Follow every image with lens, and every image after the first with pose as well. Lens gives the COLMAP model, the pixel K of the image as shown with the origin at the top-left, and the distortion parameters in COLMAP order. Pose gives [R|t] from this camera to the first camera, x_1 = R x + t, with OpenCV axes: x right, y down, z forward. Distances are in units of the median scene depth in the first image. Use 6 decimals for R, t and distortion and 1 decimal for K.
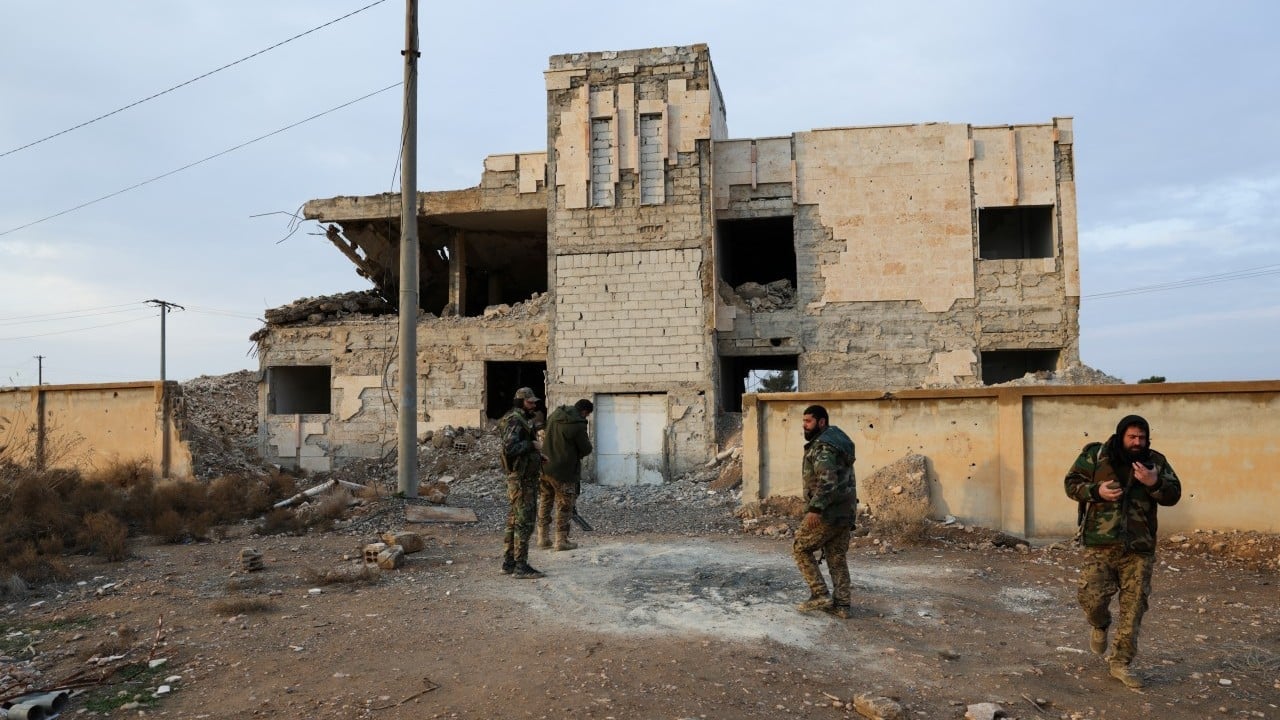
lens RADIAL K [[879.9, 0, 640.0], [0, 879.9, 360.0], [0, 0, 1]] dist [0.008687, -0.004560]
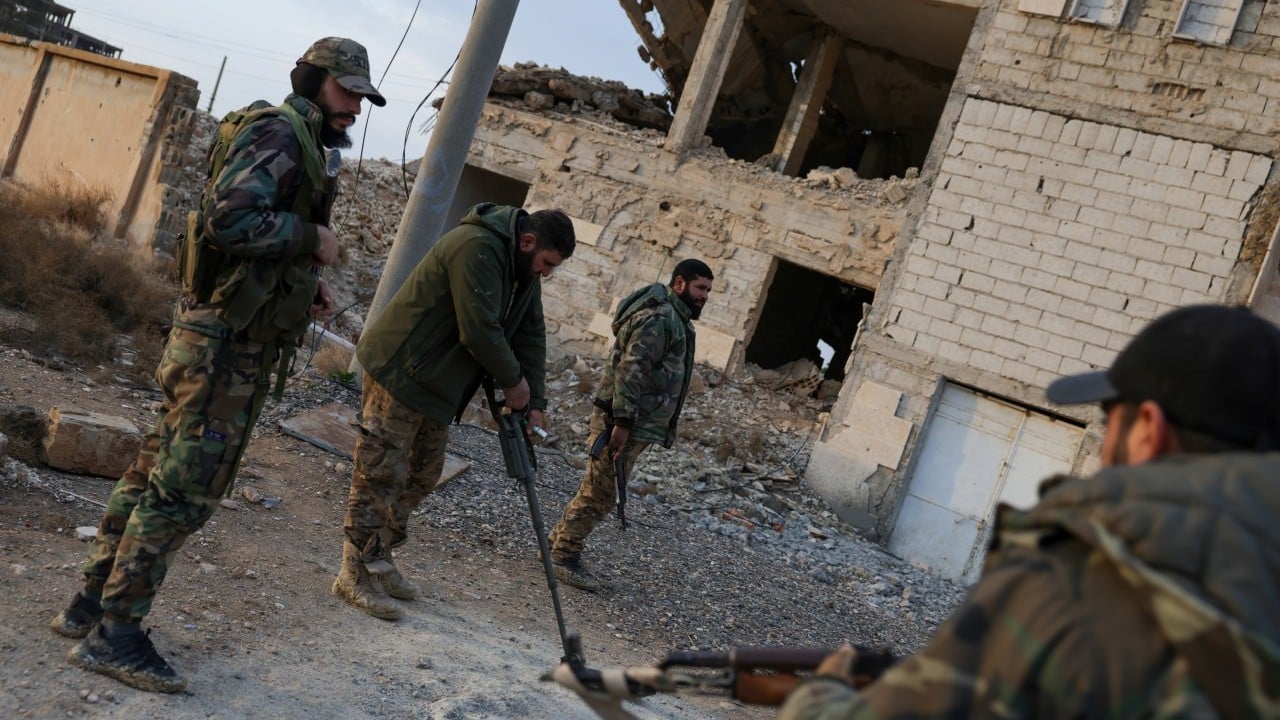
lens RADIAL K [[1367.9, 0, 640.0], [0, 1367.9, 360.0], [0, 0, 1]] dist [-0.004652, 0.176854]
pose [[0.887336, 0.332852, -0.319129, 0.039618], [-0.324078, 0.942478, 0.081909, 0.020347], [0.328036, 0.030742, 0.944165, 0.205125]]
